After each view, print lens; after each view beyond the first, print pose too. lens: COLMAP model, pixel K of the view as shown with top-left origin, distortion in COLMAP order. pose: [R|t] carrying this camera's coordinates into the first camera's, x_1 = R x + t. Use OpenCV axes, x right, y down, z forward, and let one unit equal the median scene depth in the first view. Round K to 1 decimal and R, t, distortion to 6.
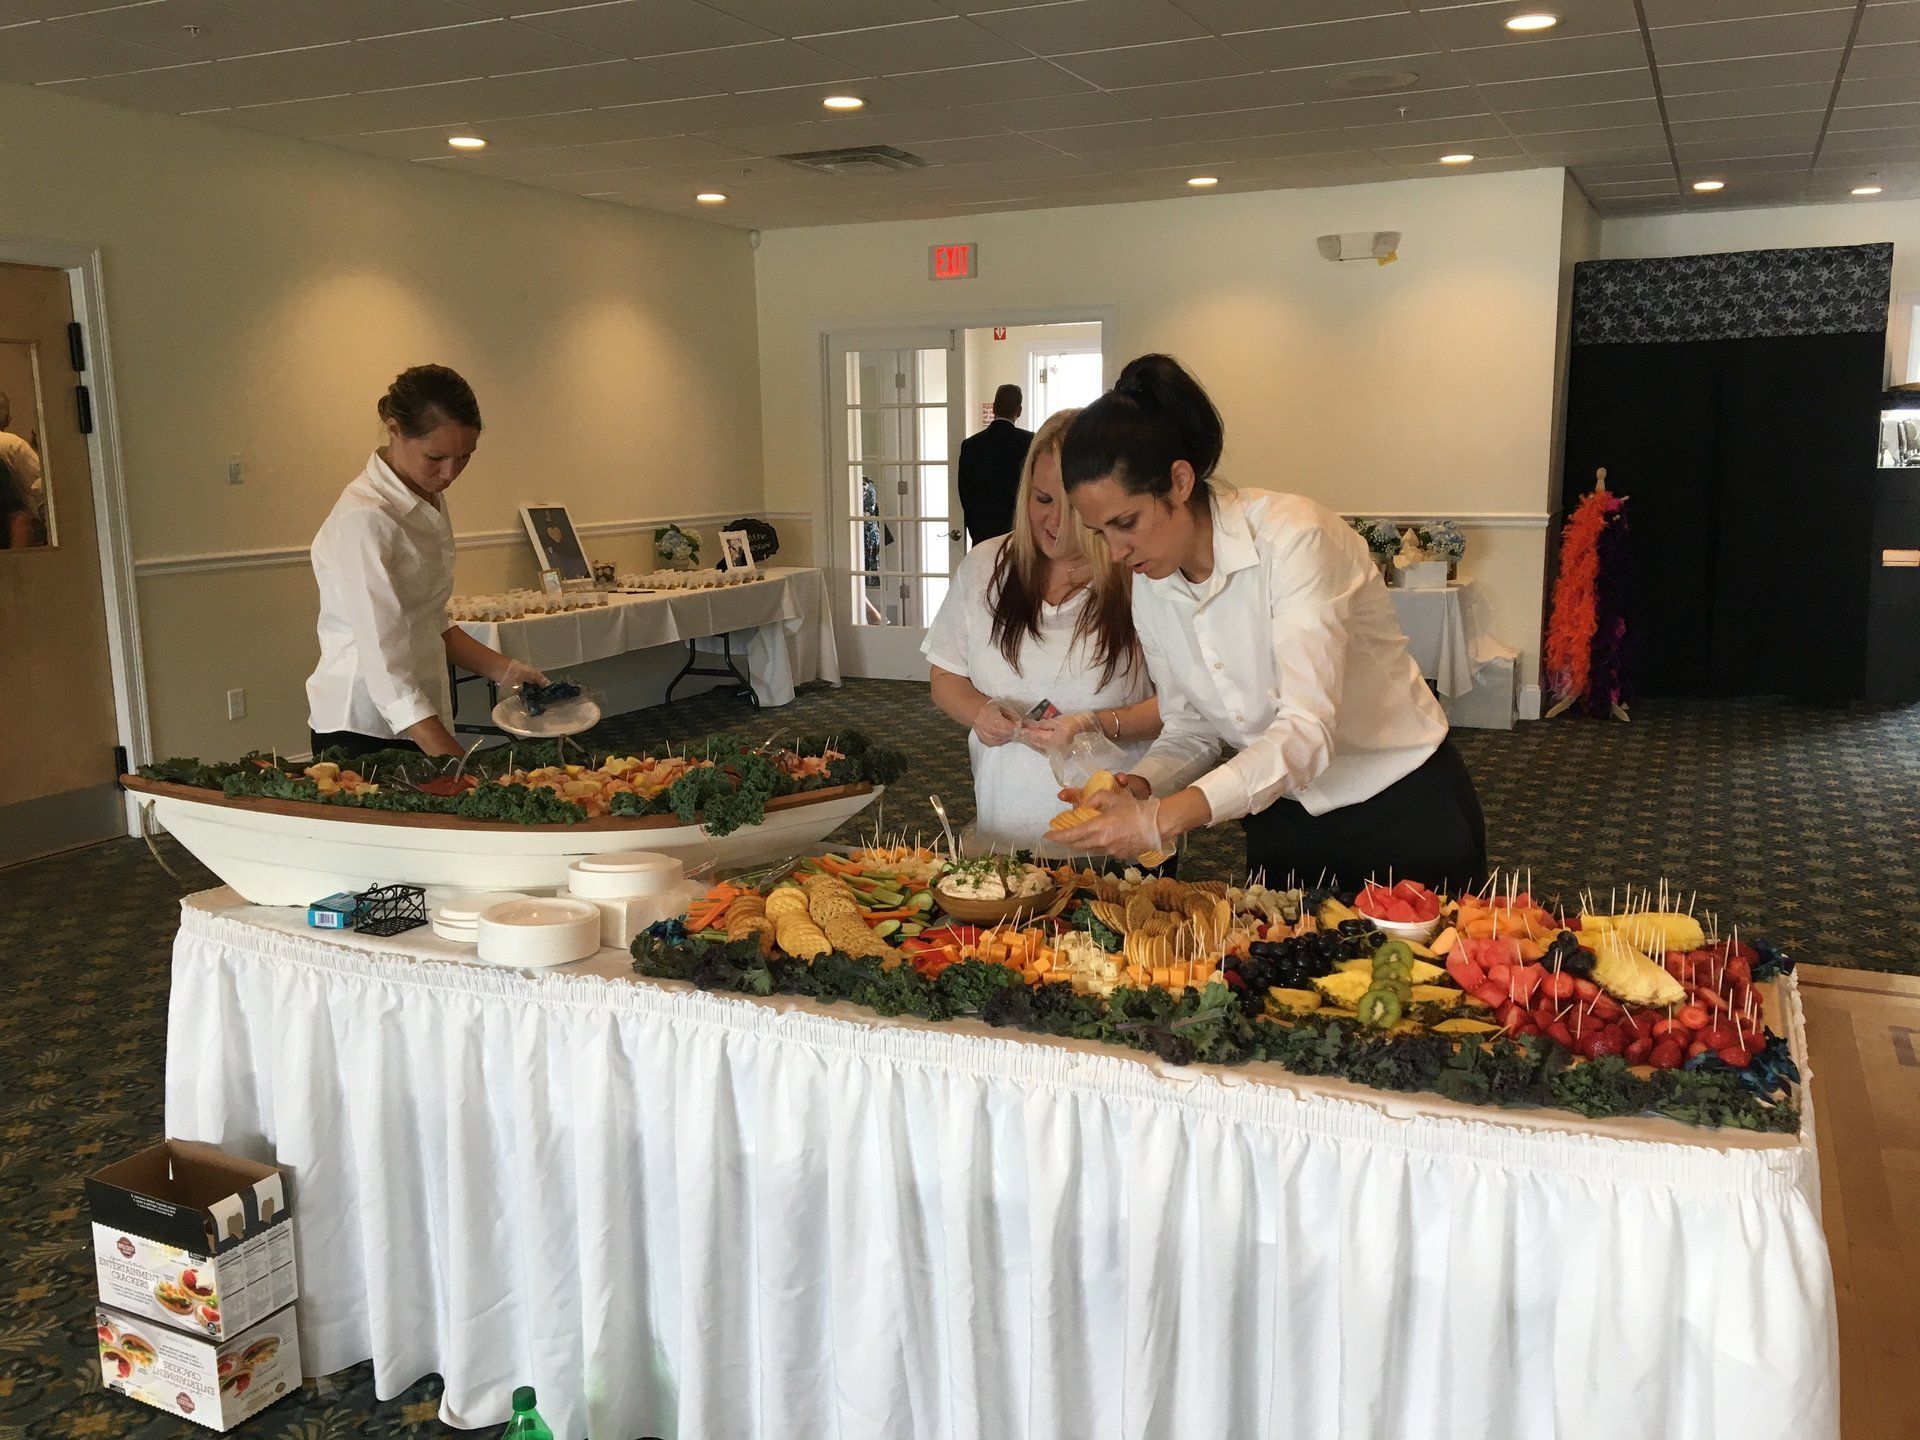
lens RADIAL K [[1616.6, 0, 960.0], [0, 1616.6, 720.0], [0, 0, 1]] dist [0.114945, -0.176190]
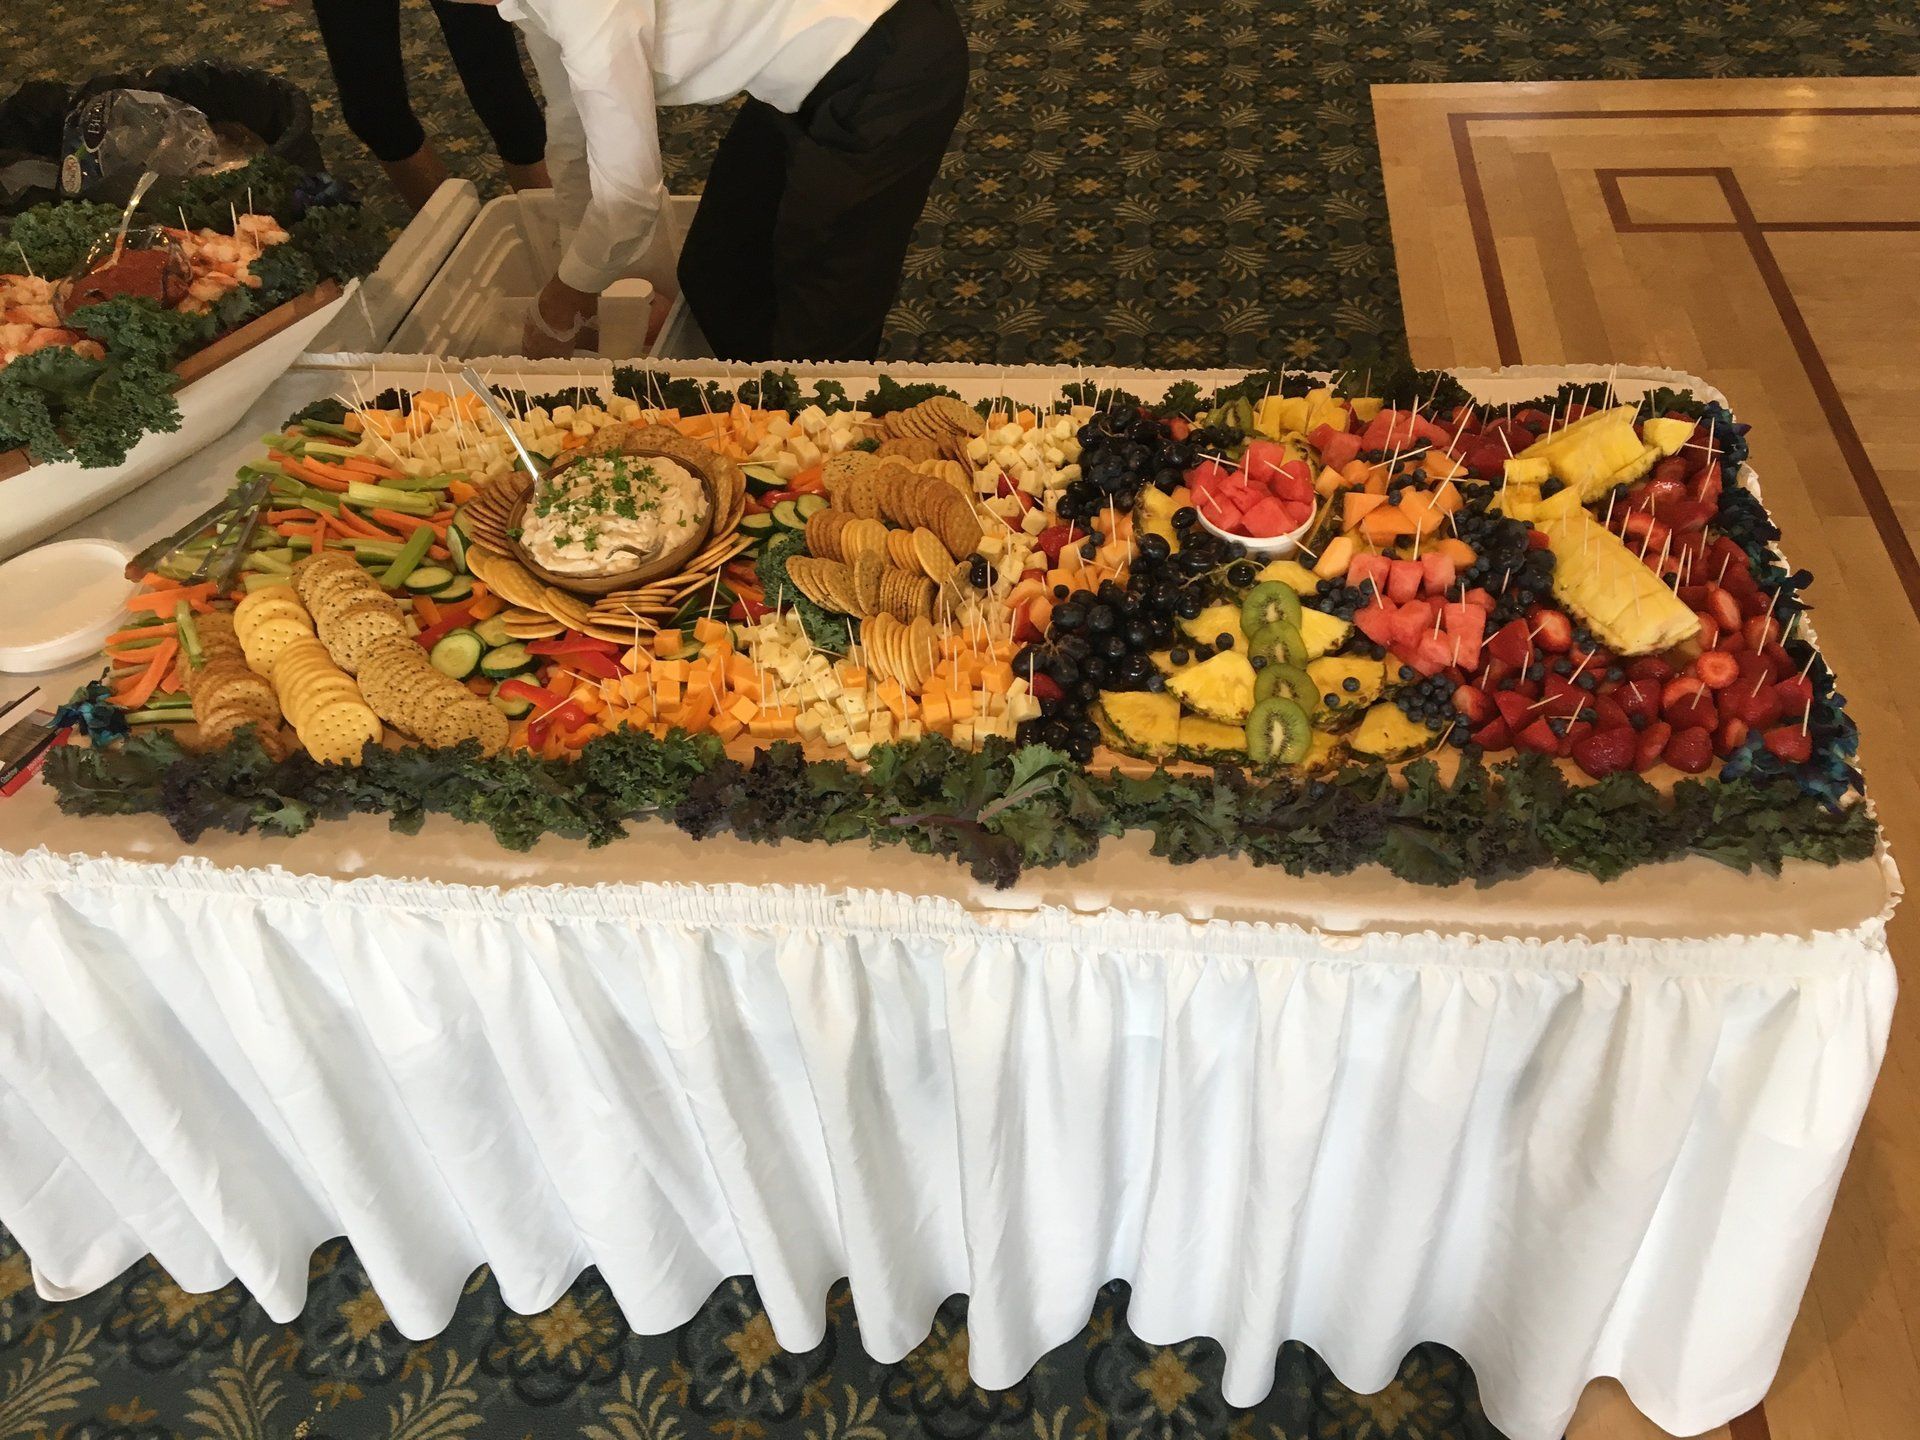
lens RADIAL K [[1616.6, 0, 960.0], [0, 1616.6, 720.0], [0, 0, 1]] dist [0.114945, -0.176190]
pose [[0.947563, -0.257030, 0.189894, 0.009433], [0.106909, 0.814943, 0.569594, -0.196483], [-0.301156, -0.519425, 0.799689, 0.465356]]
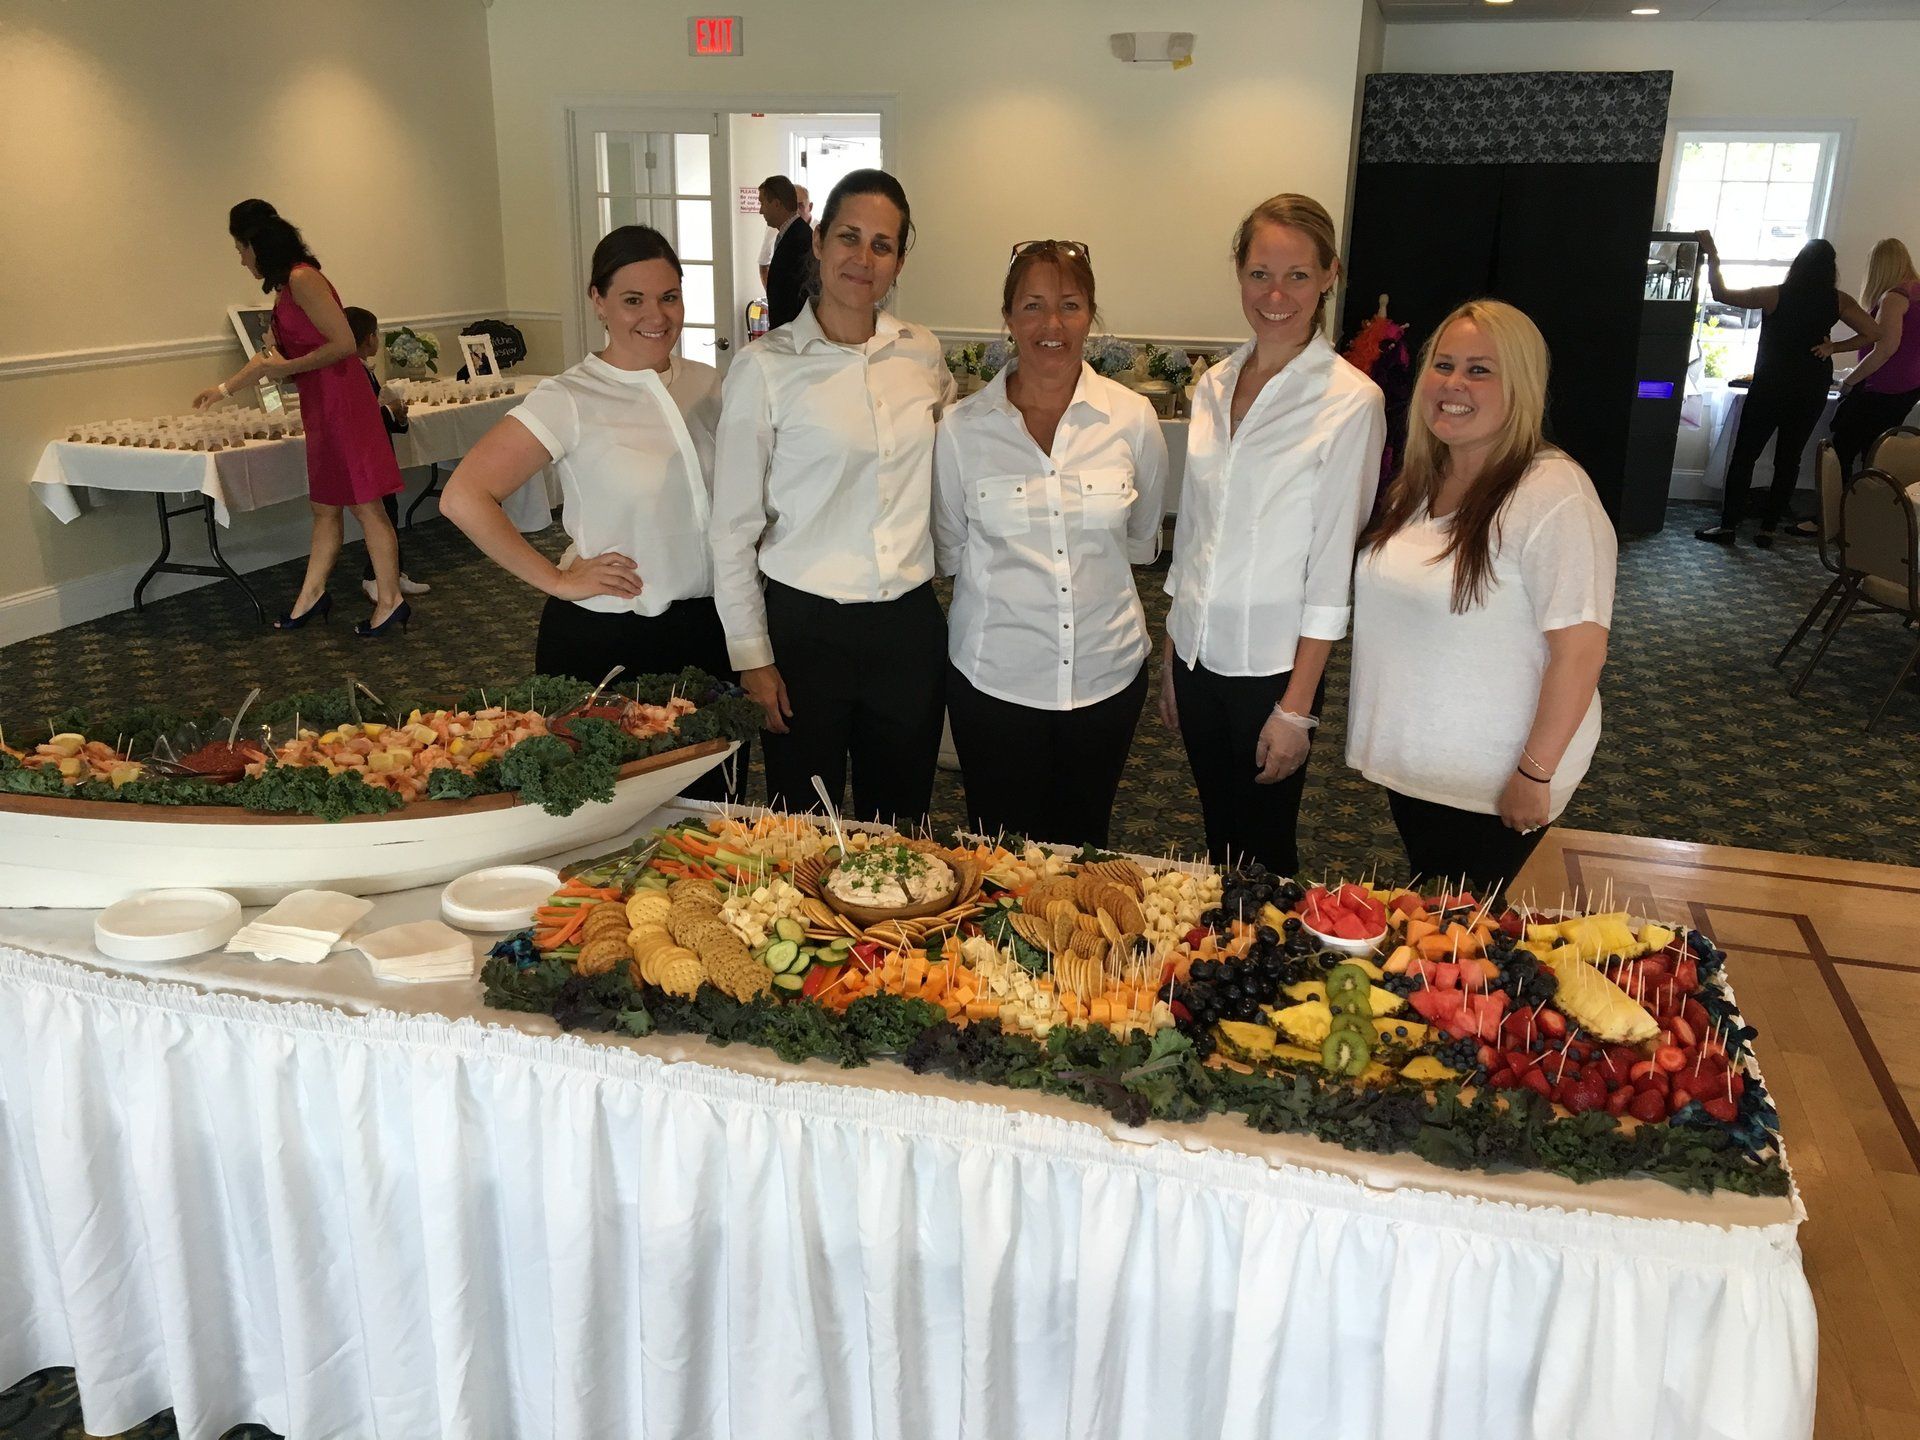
lens RADIAL K [[1616.6, 0, 960.0], [0, 1616.6, 720.0], [0, 0, 1]] dist [0.114945, -0.176190]
pose [[0.987057, -0.017713, 0.159392, -0.091795], [-0.004203, 0.990684, 0.136119, -0.121254], [-0.160318, -0.135027, 0.977786, 0.144199]]
